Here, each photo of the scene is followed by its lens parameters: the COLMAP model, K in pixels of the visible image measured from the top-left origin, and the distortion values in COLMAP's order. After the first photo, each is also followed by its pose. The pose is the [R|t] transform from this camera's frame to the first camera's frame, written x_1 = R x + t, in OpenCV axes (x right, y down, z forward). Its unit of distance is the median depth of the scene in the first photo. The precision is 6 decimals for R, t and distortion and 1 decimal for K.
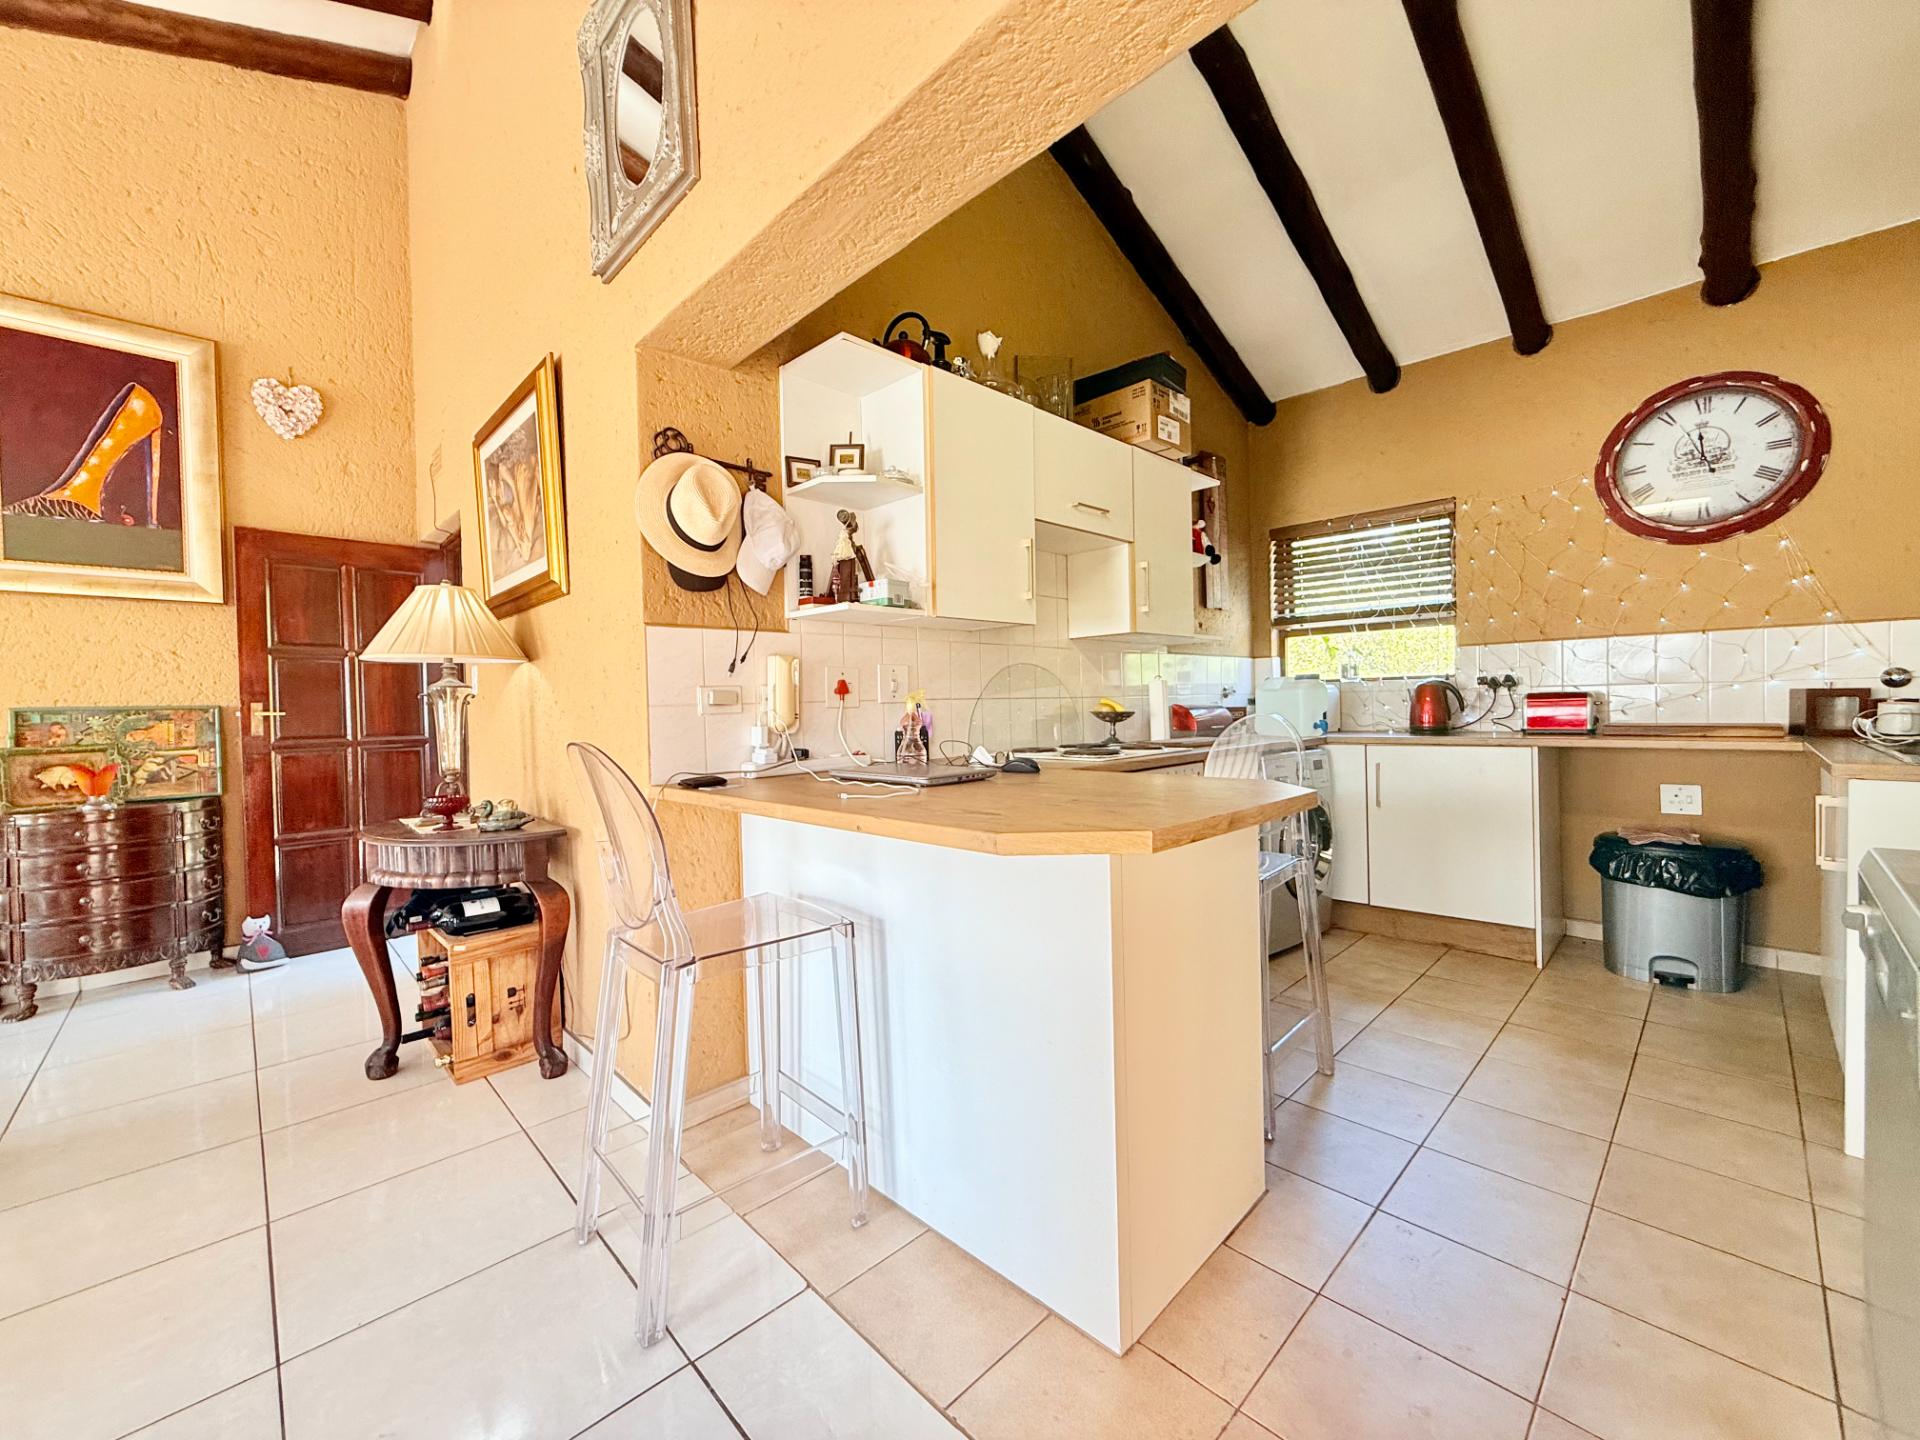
lens RADIAL K [[763.7, 0, 952.9], [0, 763.7, 719.0], [0, 0, 1]] dist [-0.001740, 0.000697]
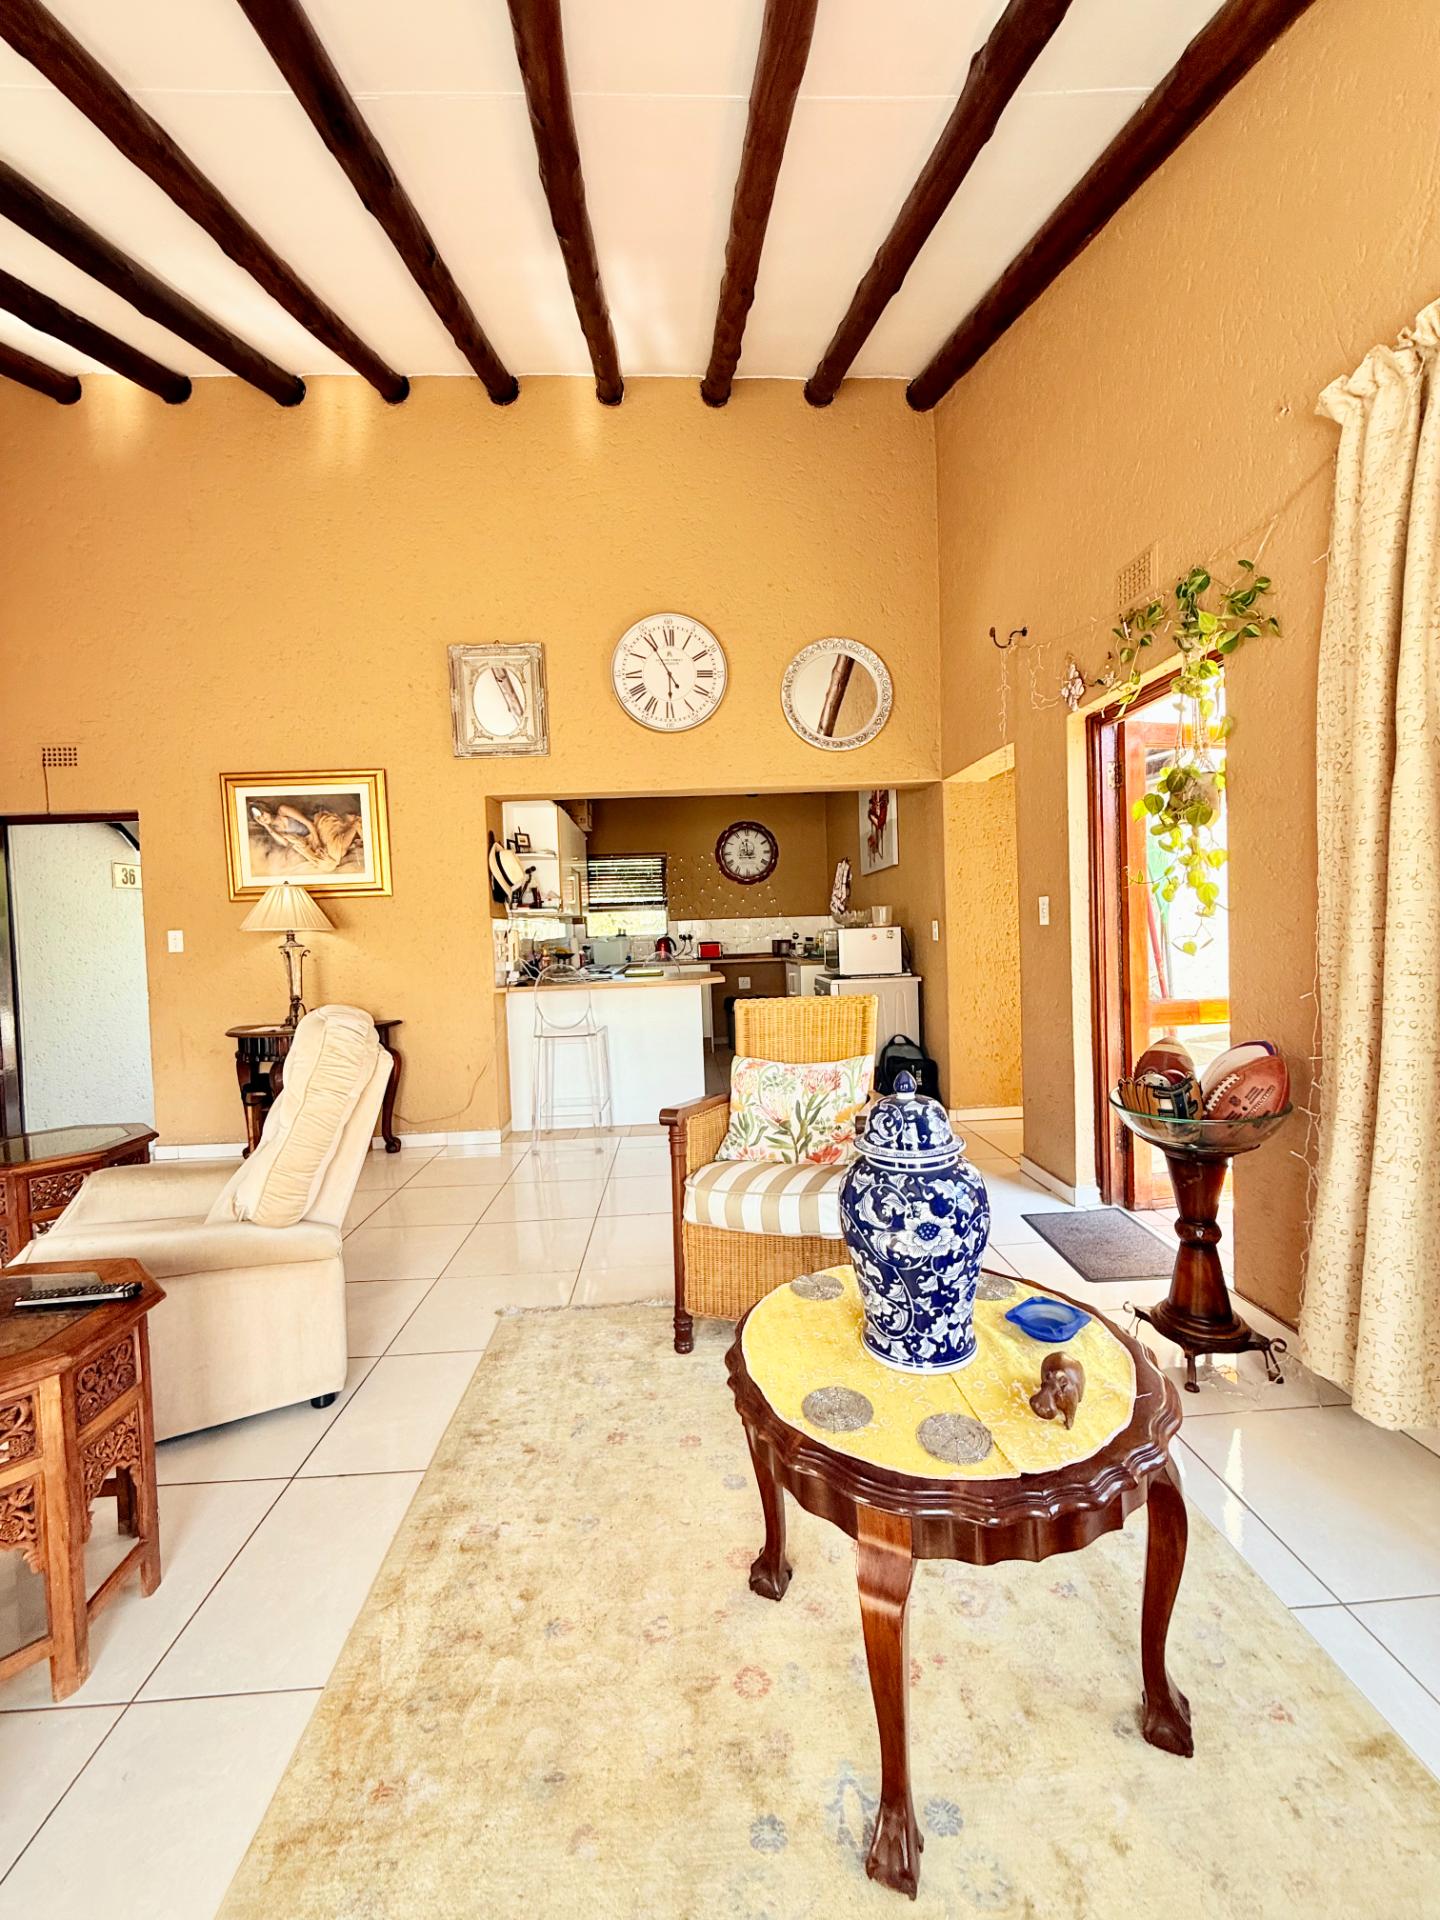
lens RADIAL K [[763.7, 0, 735.9], [0, 763.7, 970.5], [0, 0, 1]] dist [-0.001740, 0.000697]
pose [[0.644271, -0.042619, 0.763609, -1.104761], [0.034796, 0.999046, 0.026401, -0.005531], [-0.764006, 0.009561, 0.645139, -0.690224]]
